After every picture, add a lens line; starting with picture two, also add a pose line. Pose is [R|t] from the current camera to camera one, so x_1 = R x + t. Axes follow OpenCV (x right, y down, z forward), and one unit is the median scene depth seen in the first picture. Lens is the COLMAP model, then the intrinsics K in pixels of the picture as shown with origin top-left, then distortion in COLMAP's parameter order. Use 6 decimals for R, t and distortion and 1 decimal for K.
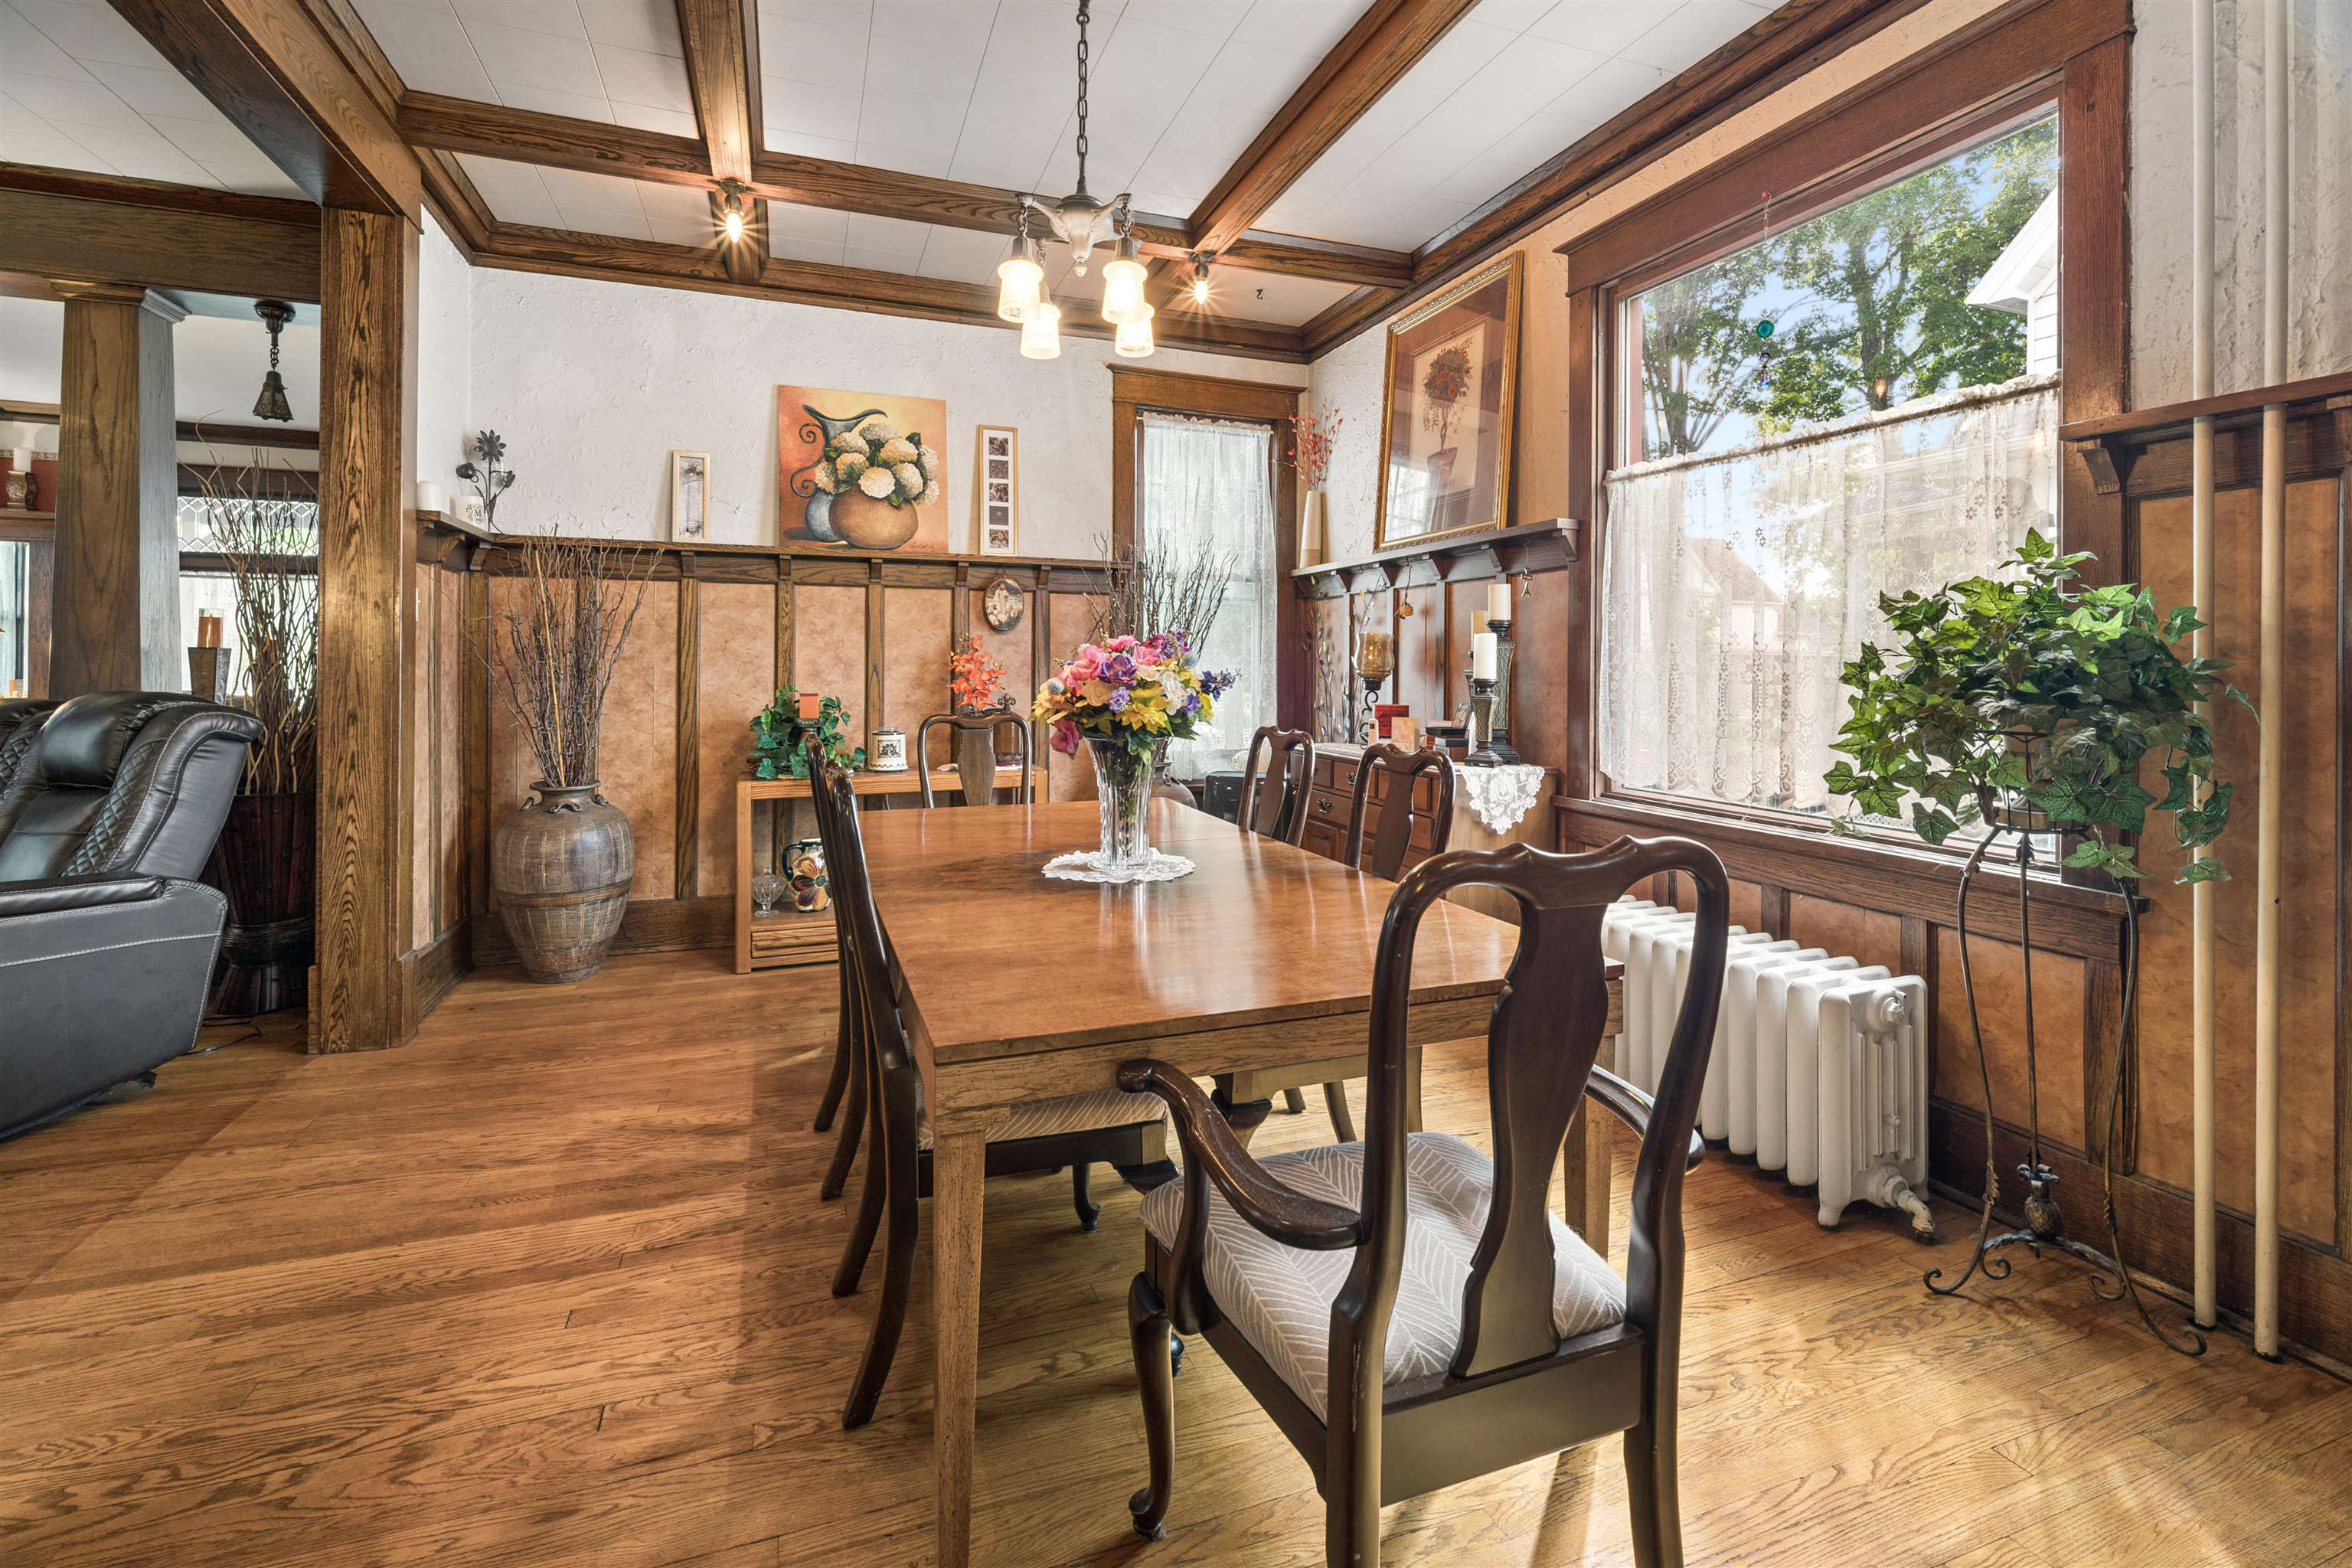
lens RADIAL K [[1022.9, 0, 1182.1], [0, 1022.9, 682.5], [0, 0, 1]] dist [0.002003, -0.000094]
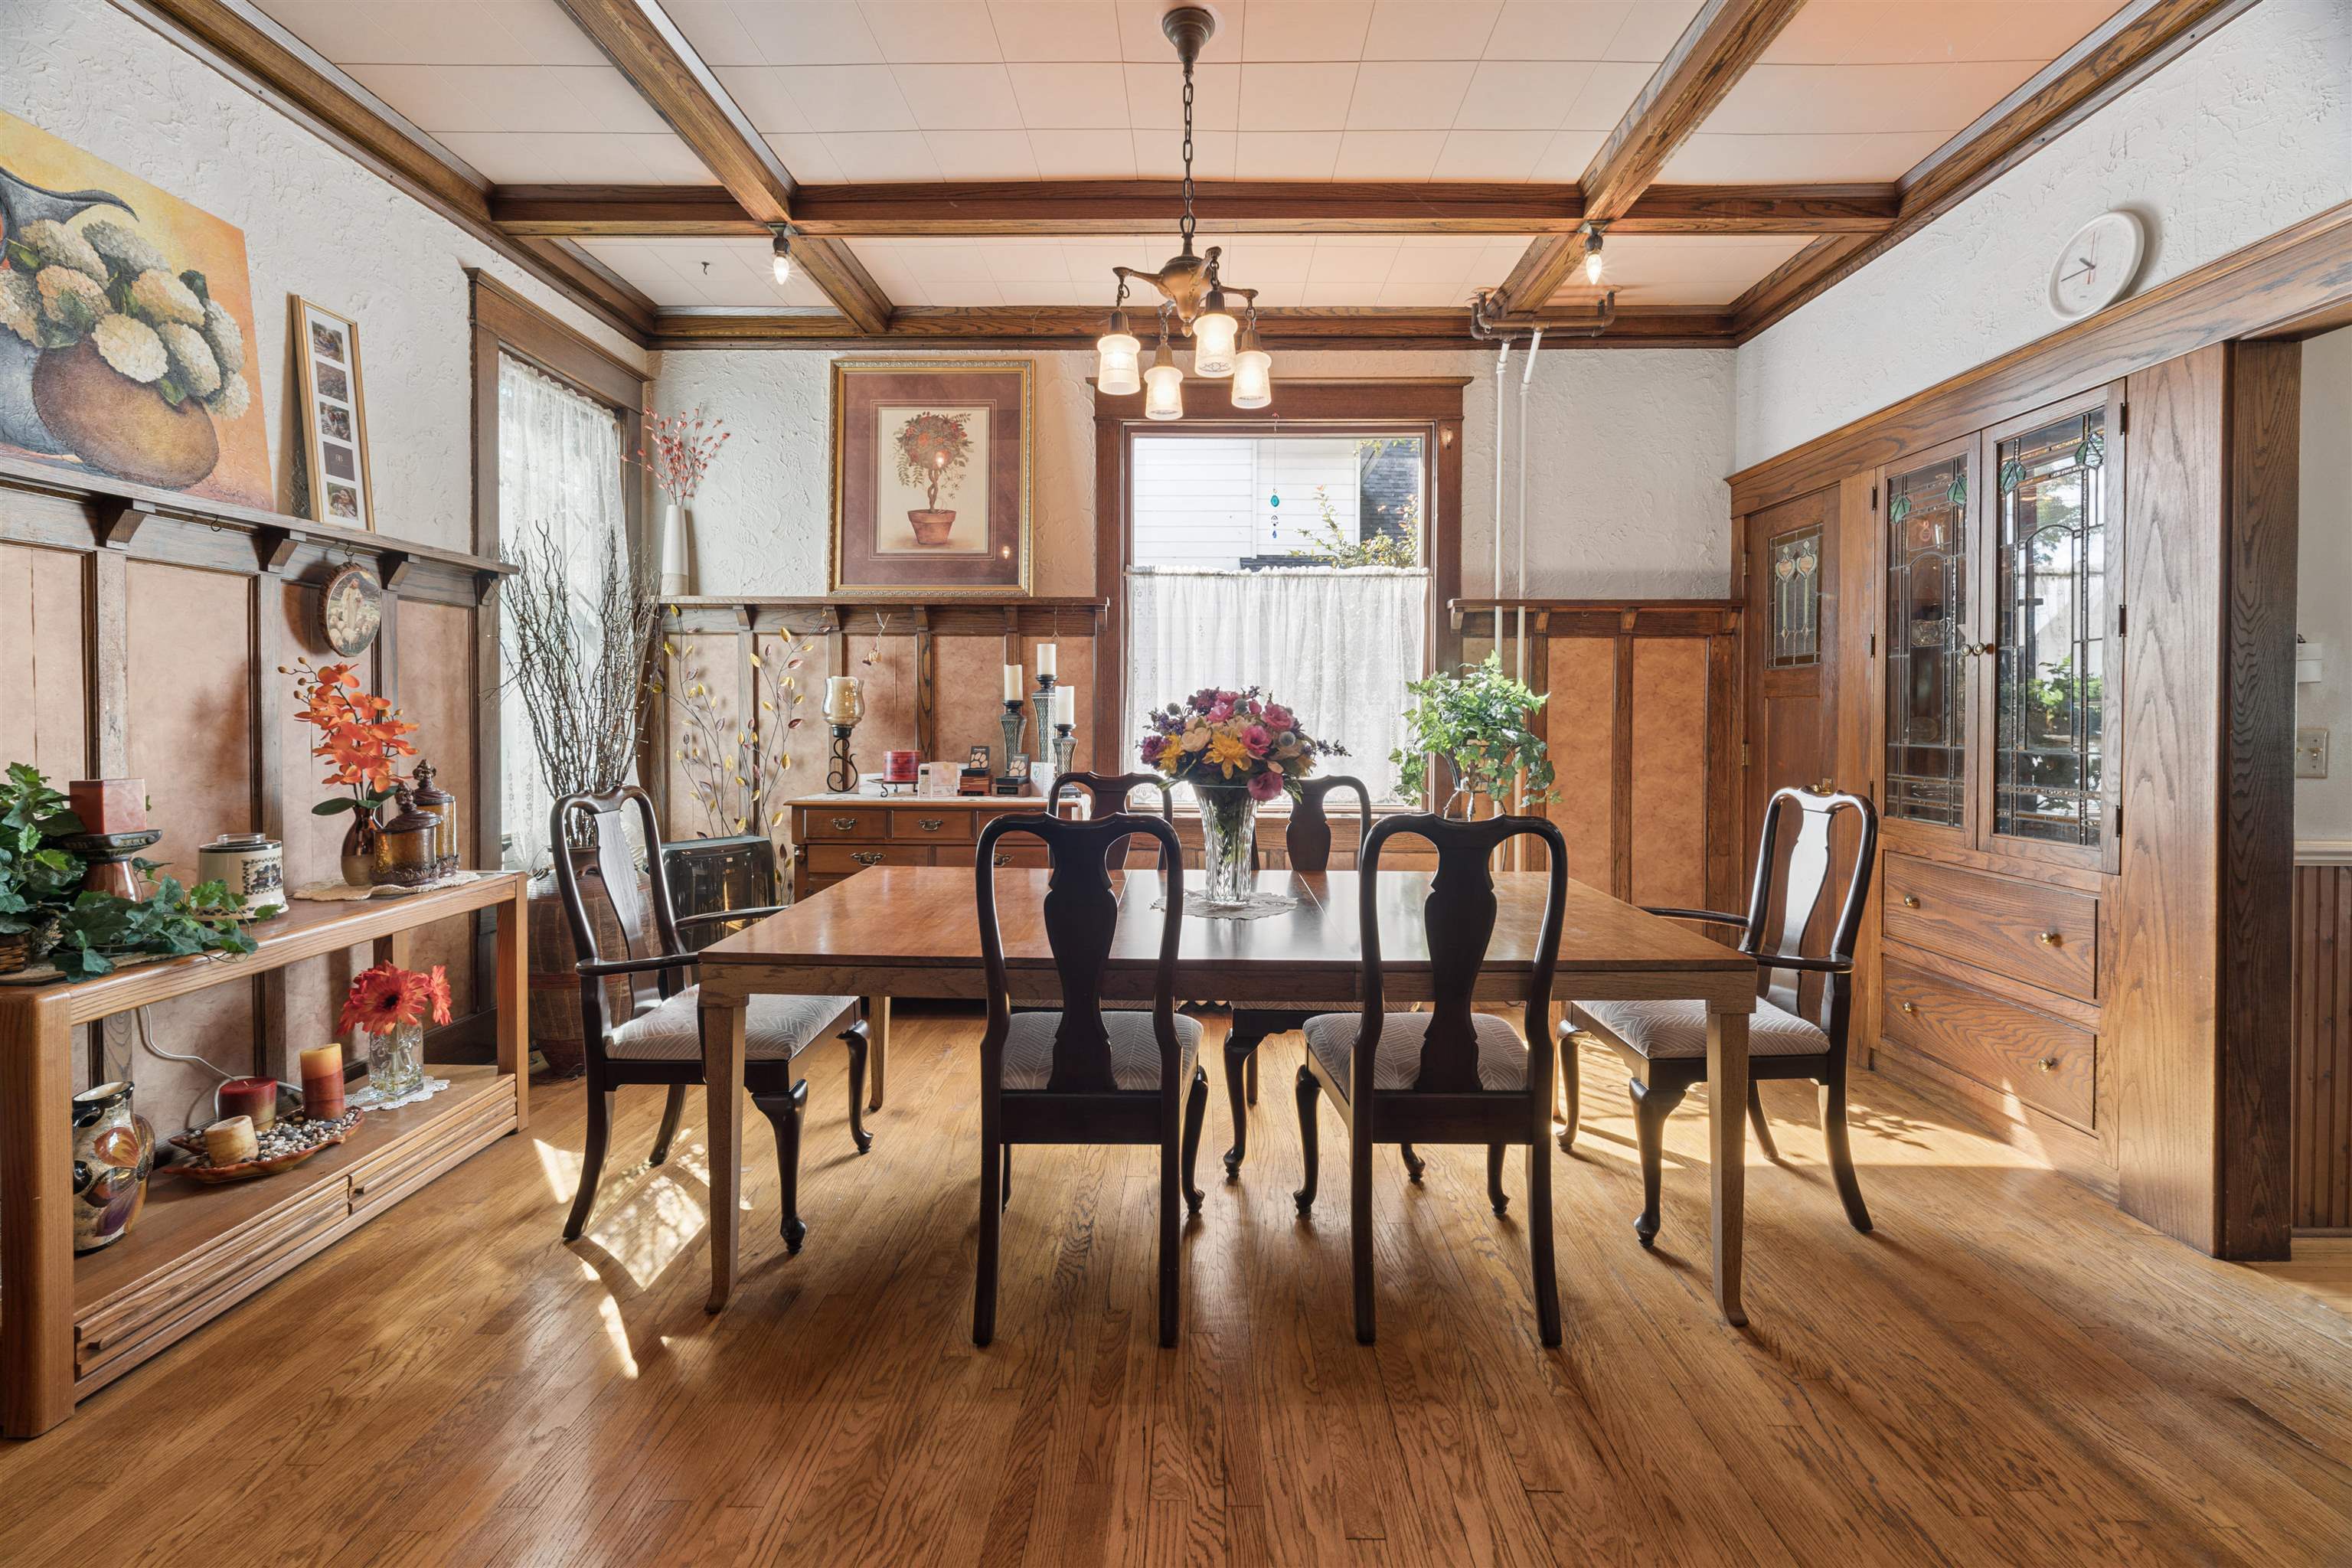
lens RADIAL K [[1022.9, 0, 1171.9], [0, 1022.9, 728.2], [0, 0, 1]] dist [0.002003, -0.000094]
pose [[0.366670, -0.017639, 0.930184, -0.570720], [0.012653, 0.999822, 0.013972, -0.011777], [-0.930265, 0.006646, 0.366828, 0.345614]]
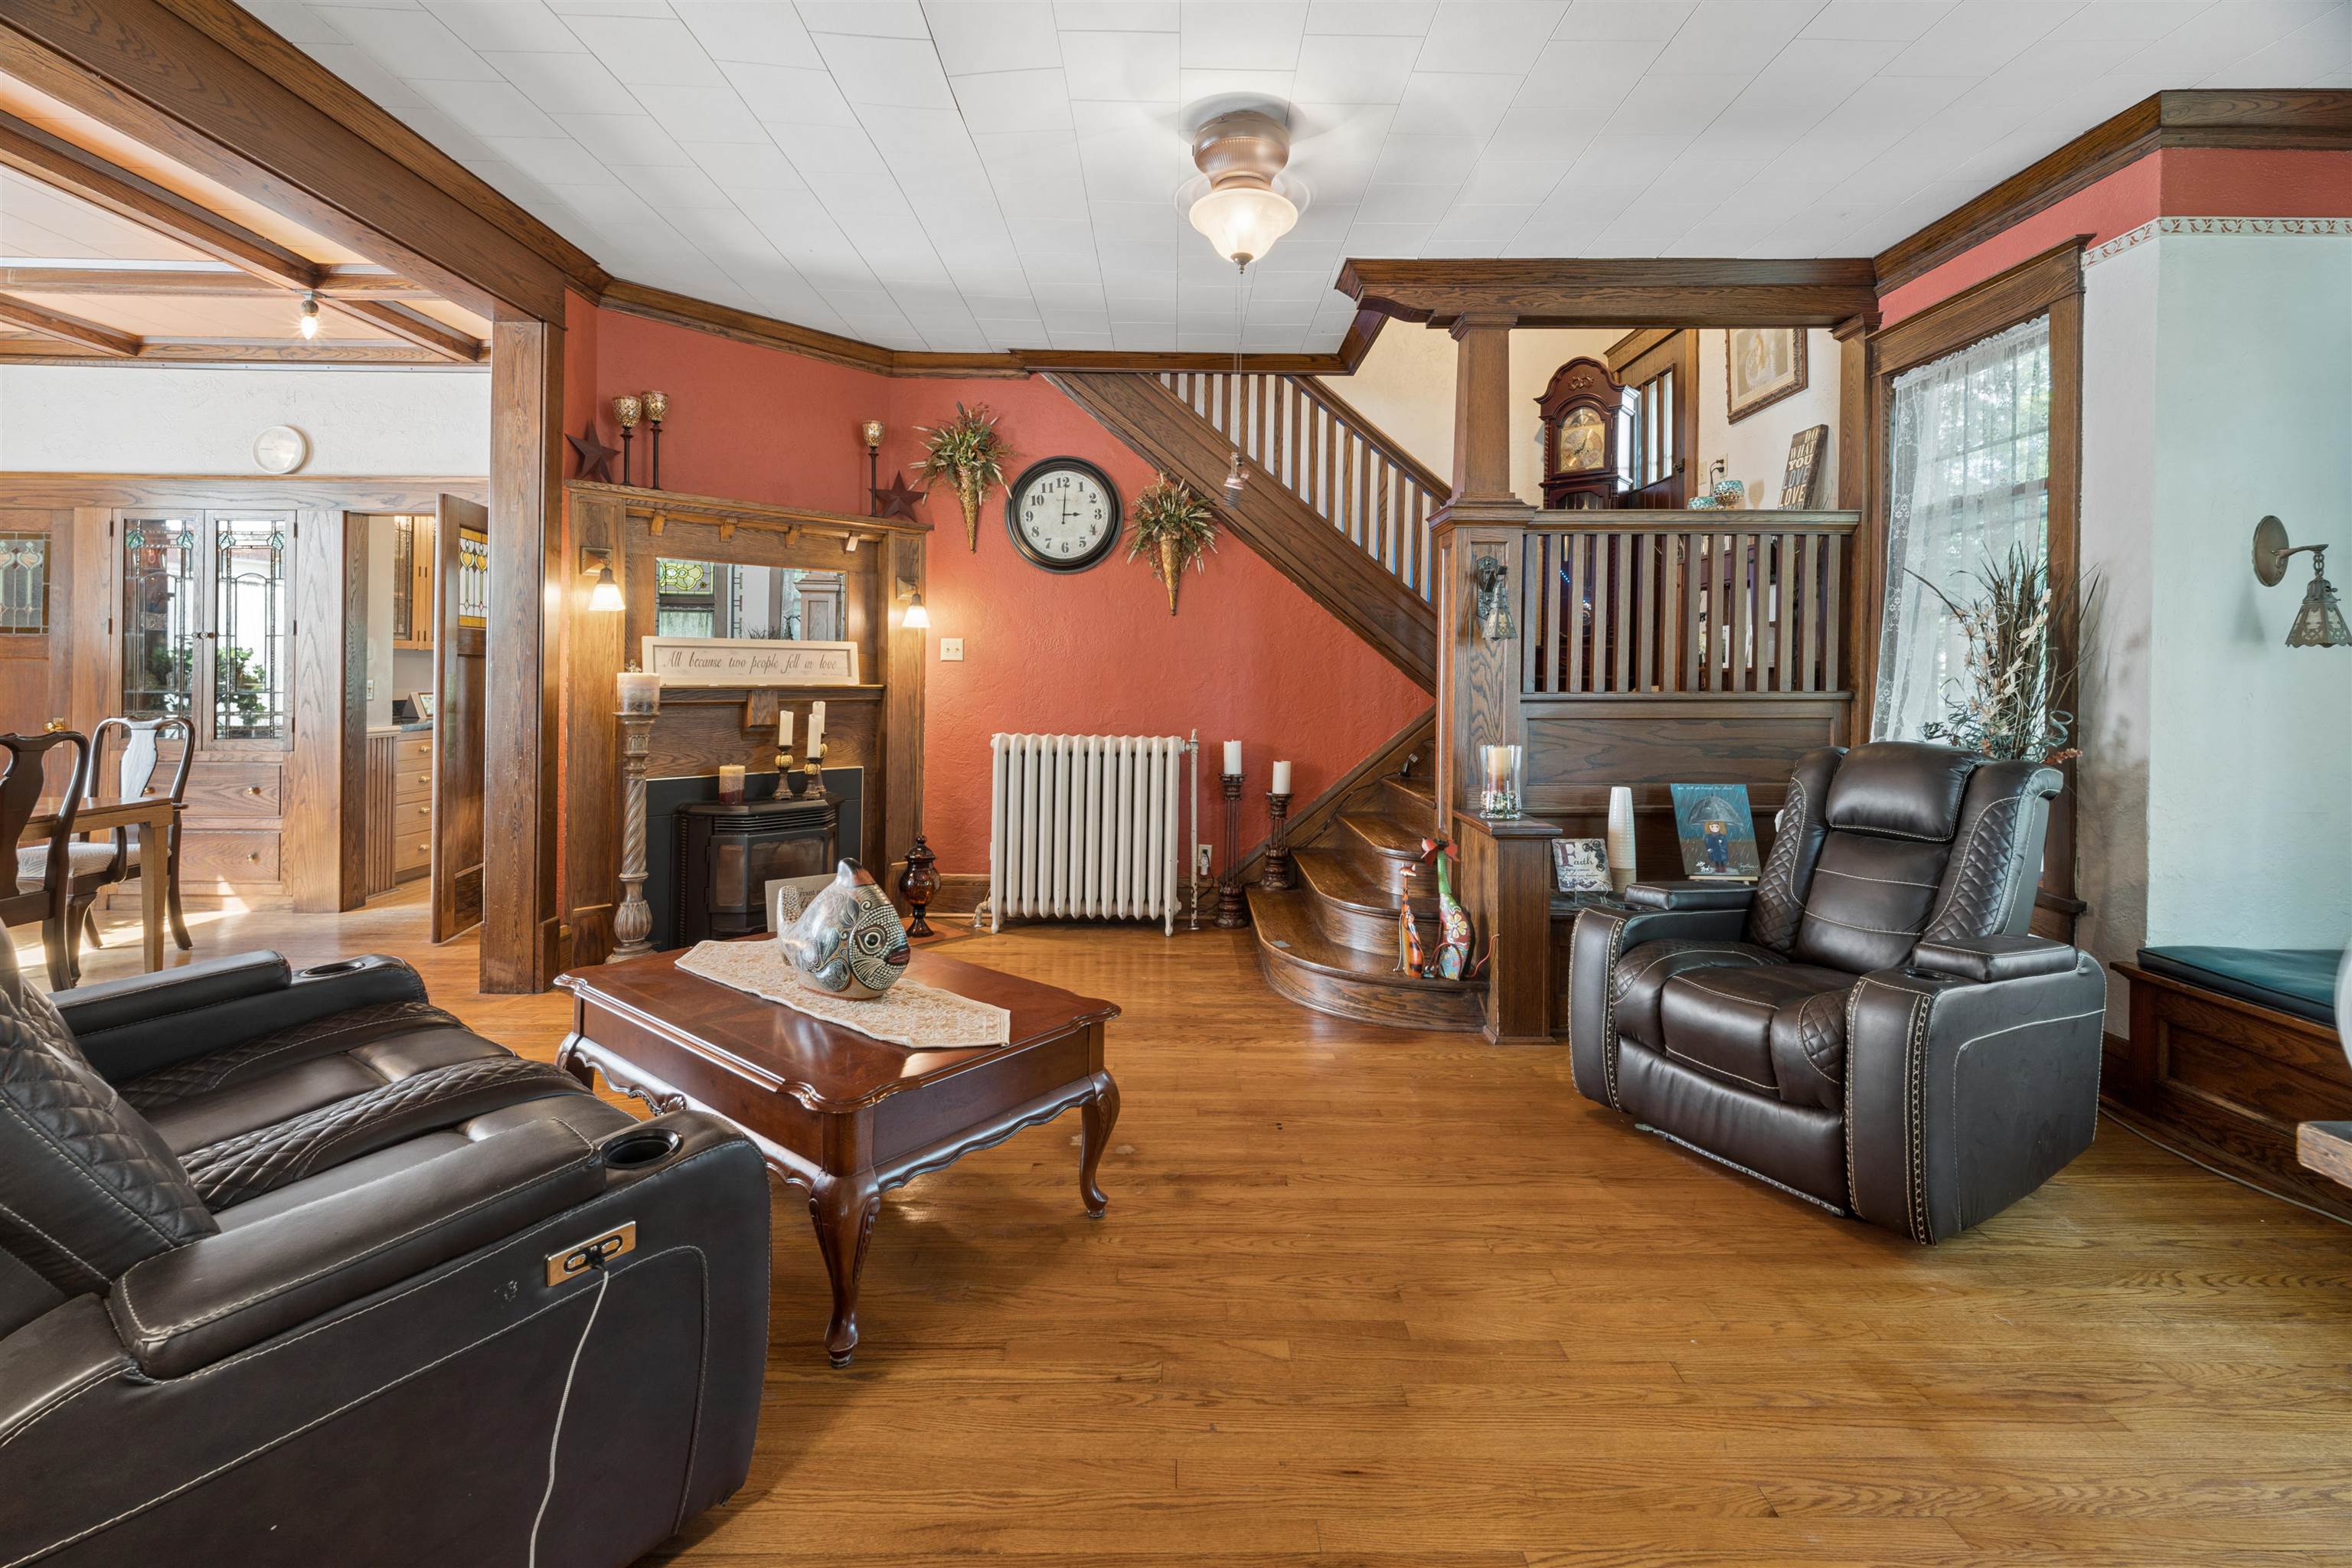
lens RADIAL K [[1022.9, 0, 1216.2], [0, 1022.9, 677.8], [0, 0, 1]] dist [0.002003, -0.000094]
pose [[-0.944288, -0.017066, 0.328679, -1.184239], [-0.010804, 0.999724, 0.020867, -0.033785], [-0.328944, 0.016154, -0.944211, 0.790791]]
